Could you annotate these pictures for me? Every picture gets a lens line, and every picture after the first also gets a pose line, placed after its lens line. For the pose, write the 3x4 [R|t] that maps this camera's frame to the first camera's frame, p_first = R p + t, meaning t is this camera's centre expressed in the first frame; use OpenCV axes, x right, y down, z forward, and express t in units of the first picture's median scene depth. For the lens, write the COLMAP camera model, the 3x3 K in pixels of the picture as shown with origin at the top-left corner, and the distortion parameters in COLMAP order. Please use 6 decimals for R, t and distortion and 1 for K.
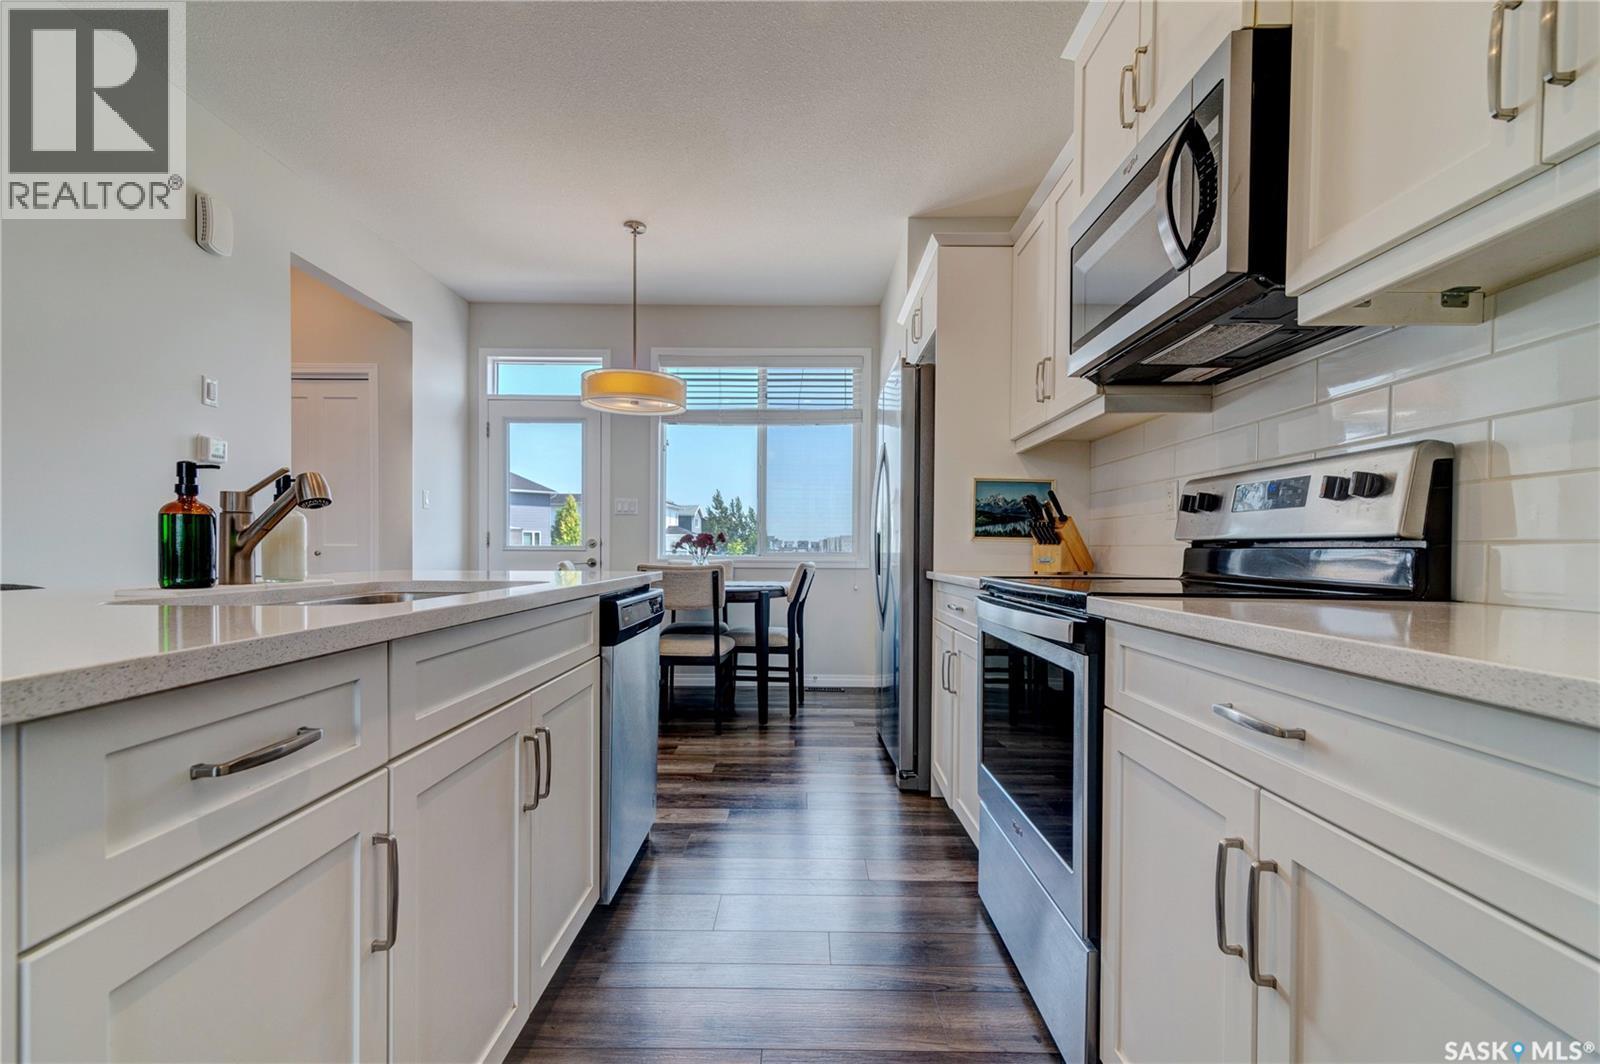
lens RADIAL K [[717.6, 0, 803.6], [0, 717.6, 558.8], [0, 0, 1]] dist [0.012425, 0.001381]
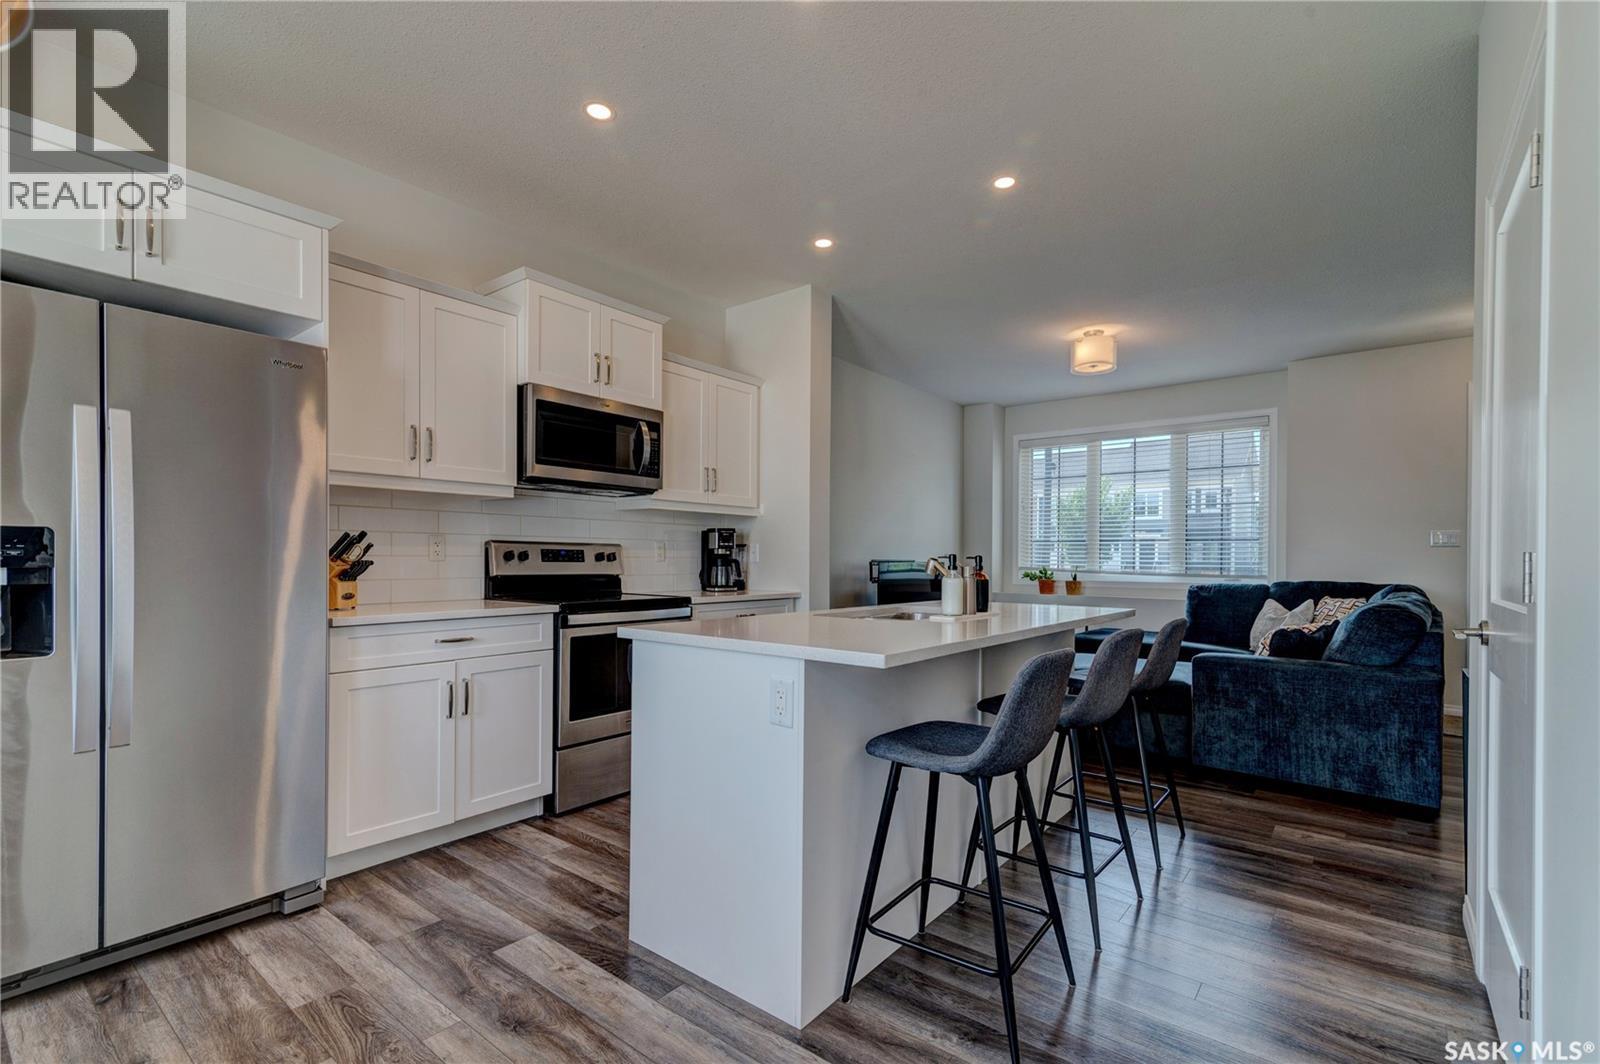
lens RADIAL K [[717.6, 0, 796.3], [0, 717.6, 556.9], [0, 0, 1]] dist [0.012425, 0.001381]
pose [[-0.776002, -0.012218, 0.630612, -0.518934], [-0.004820, 0.999898, 0.013441, -0.045862], [-0.630712, 0.007391, -0.775982, 0.886340]]
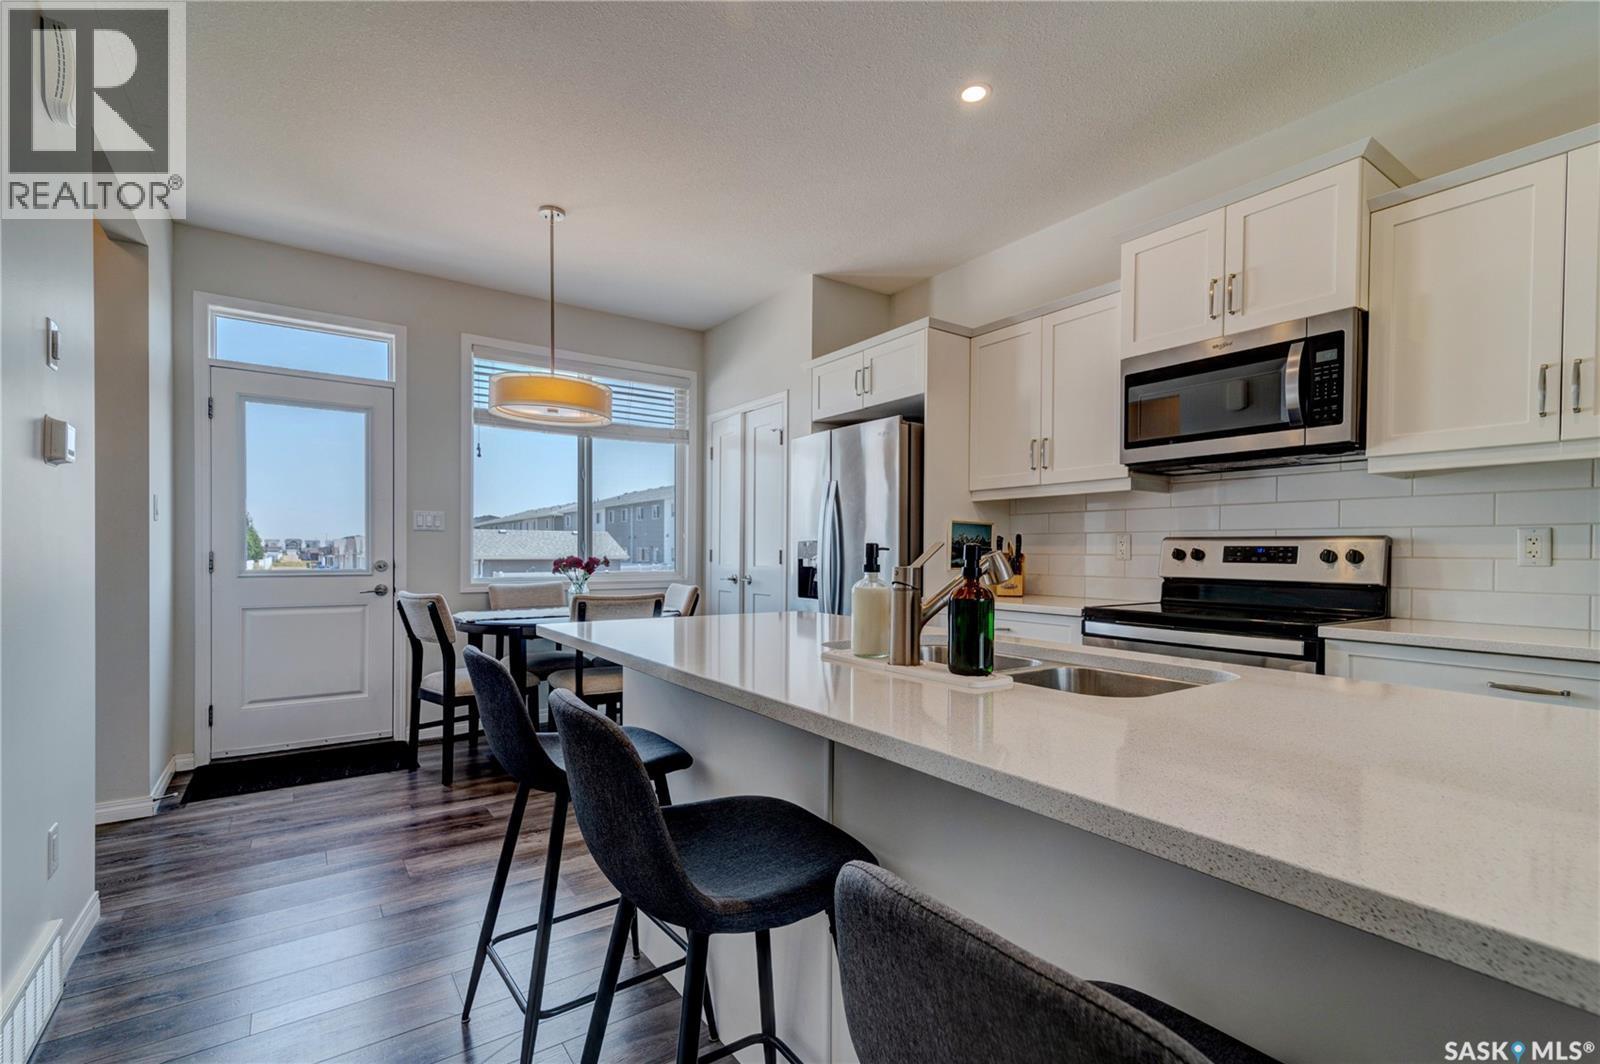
lens RADIAL K [[717.6, 0, 801.1], [0, 717.6, 556.8], [0, 0, 1]] dist [0.012425, 0.001381]
pose [[0.817968, -0.003438, 0.575254, -0.458300], [0.005510, 0.999983, -0.001860, -0.033236], [-0.575237, 0.004691, 0.817973, 0.095221]]
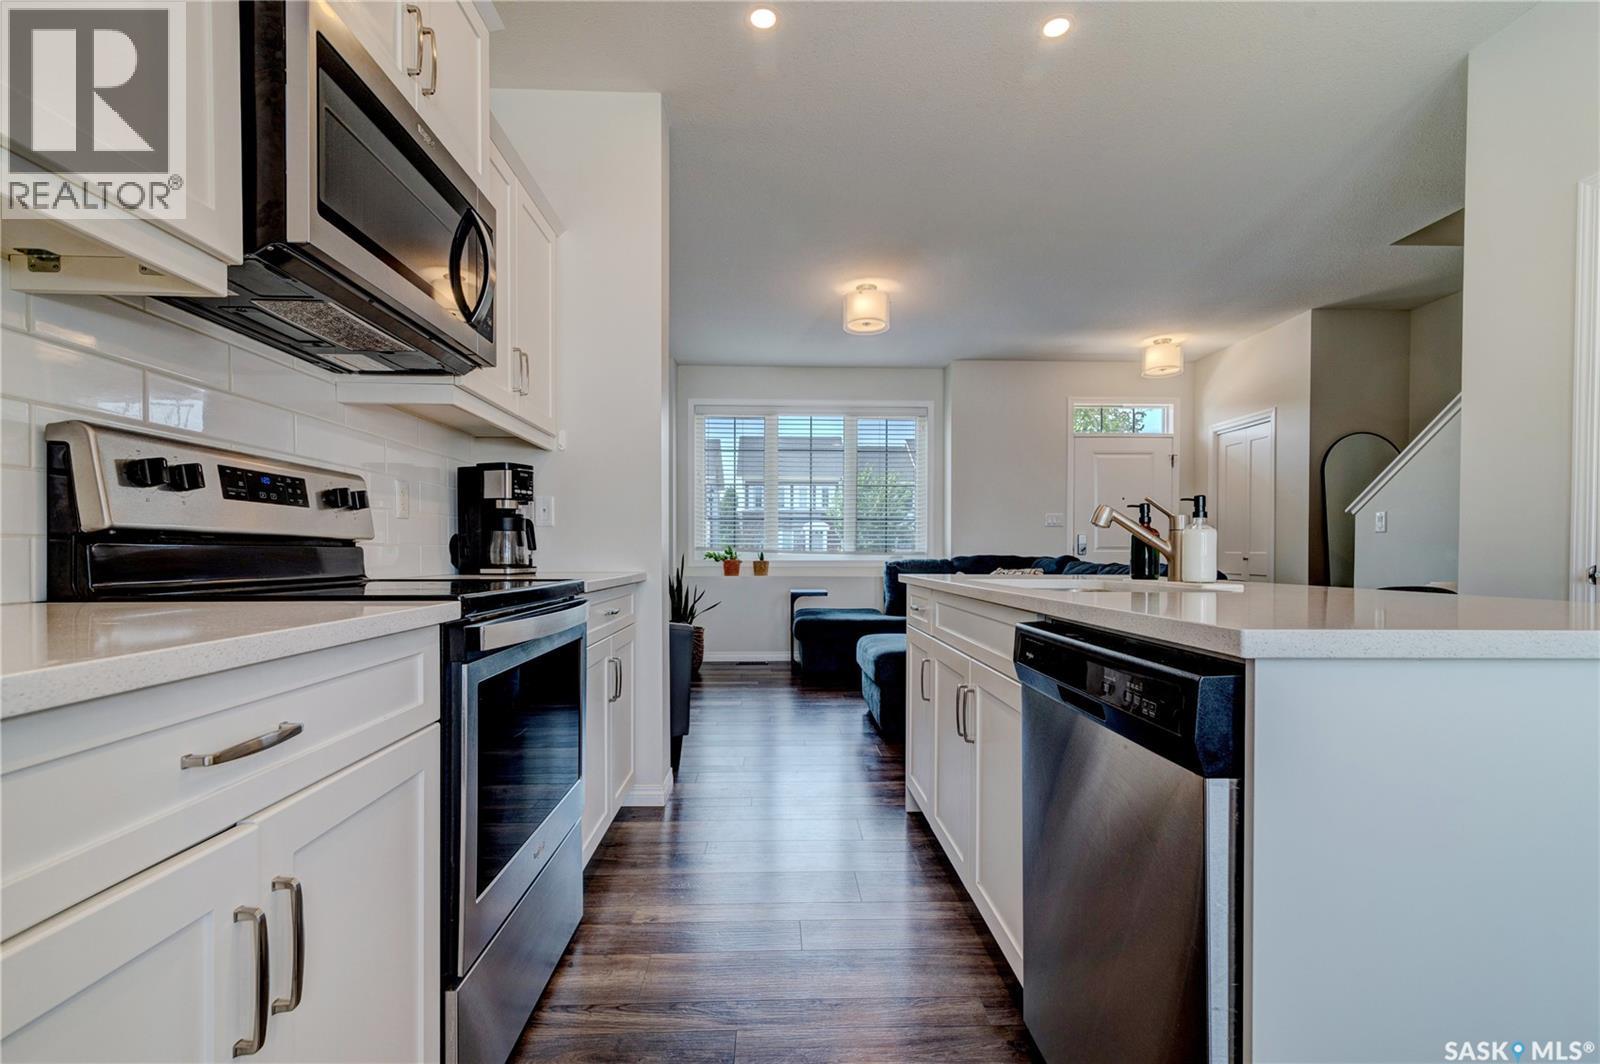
lens RADIAL K [[717.6, 0, 789.5], [0, 717.6, 555.1], [0, 0, 1]] dist [0.012425, 0.001381]
pose [[-0.999595, -0.010337, -0.026511, 0.001293], [-0.010758, 0.999818, 0.015776, -0.009472], [0.026343, 0.016055, -0.999524, 0.751883]]
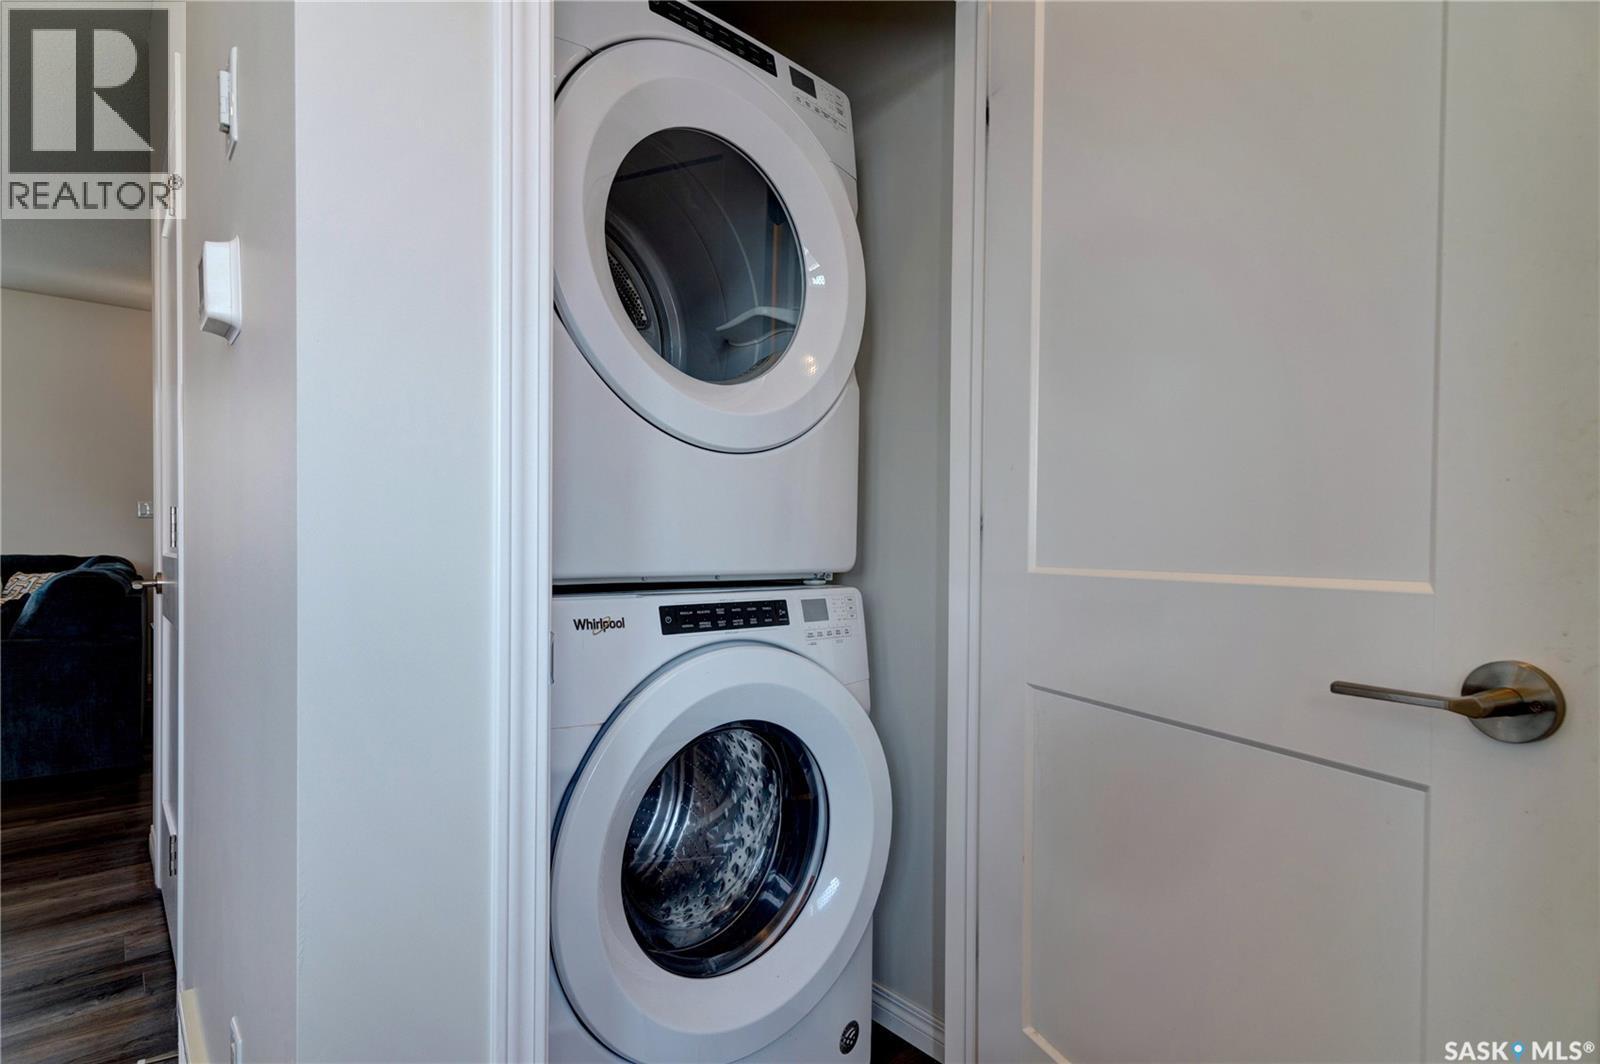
lens RADIAL K [[782.0, 0, 808.0], [0, 782.0, 541.4], [0, 0, 1]] dist [-0.000686, -0.000343]
pose [[-0.743058, -0.001333, -0.669226, -0.537888], [-0.010163, 0.999905, 0.009292, -0.034086], [0.669150, 0.013705, -0.743001, 0.991583]]
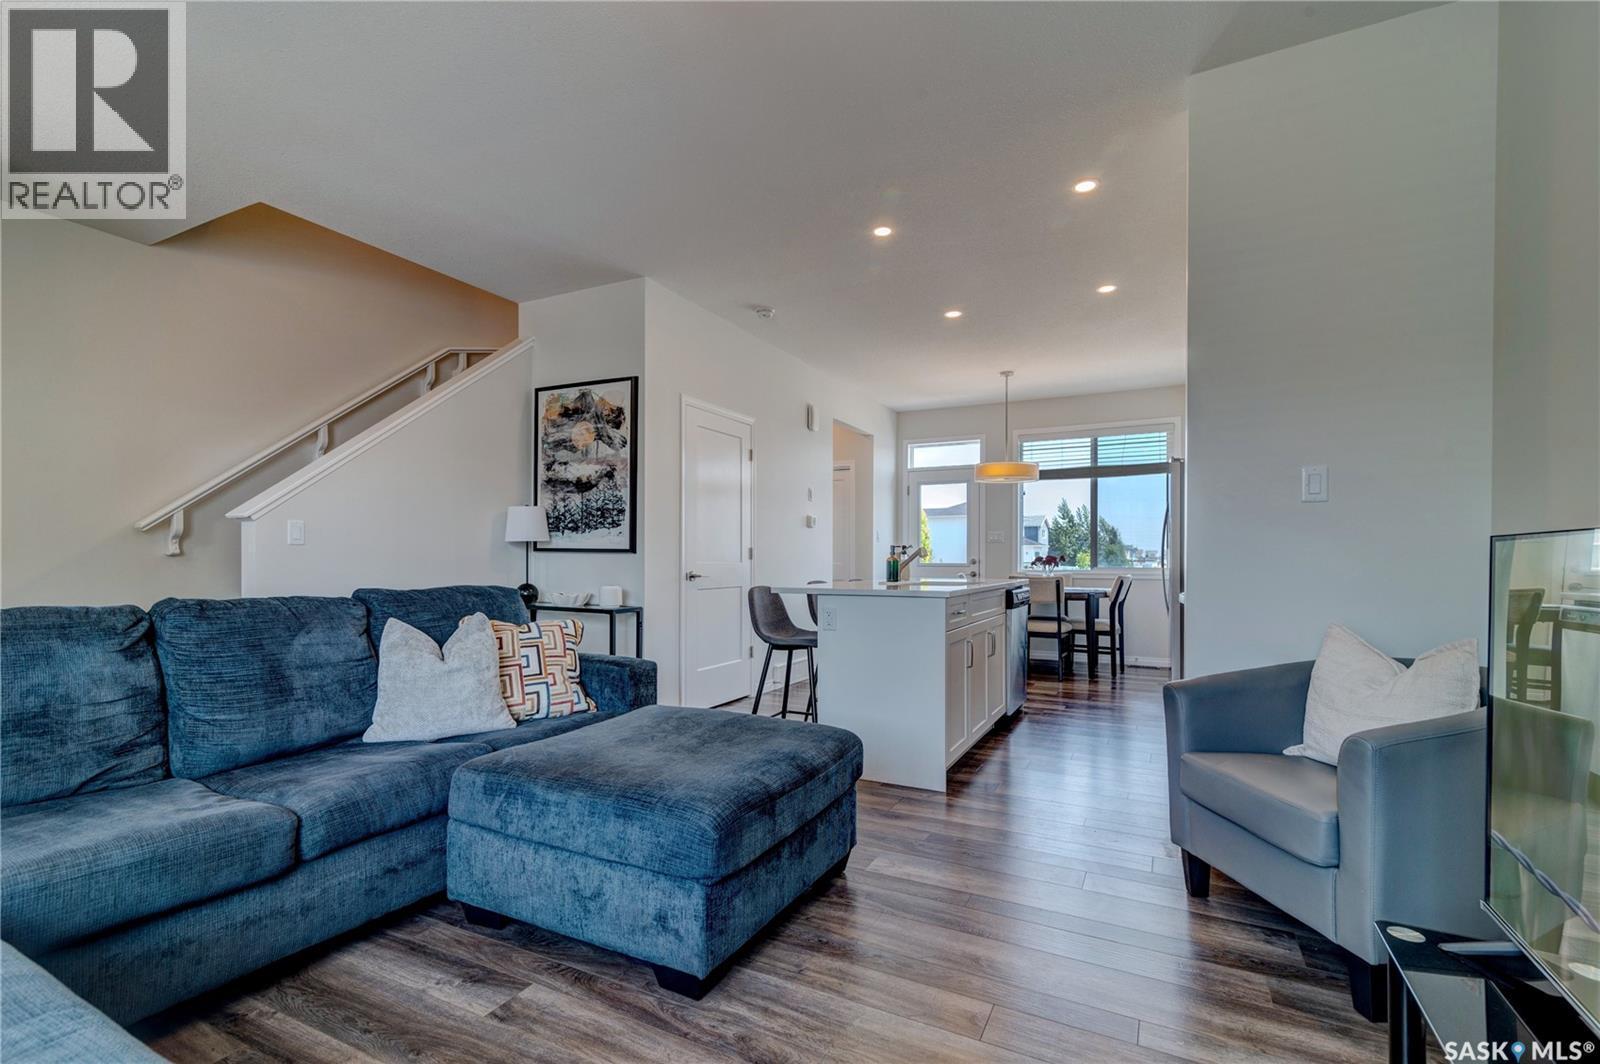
lens RADIAL K [[717.6, 0, 800.8], [0, 717.6, 558.2], [0, 0, 1]] dist [0.012425, 0.001381]
pose [[0.890517, -0.005787, -0.454913, 0.090396], [-0.000990, 0.999892, -0.014658, -0.006846], [0.454949, 0.013504, 0.890415, -0.646377]]
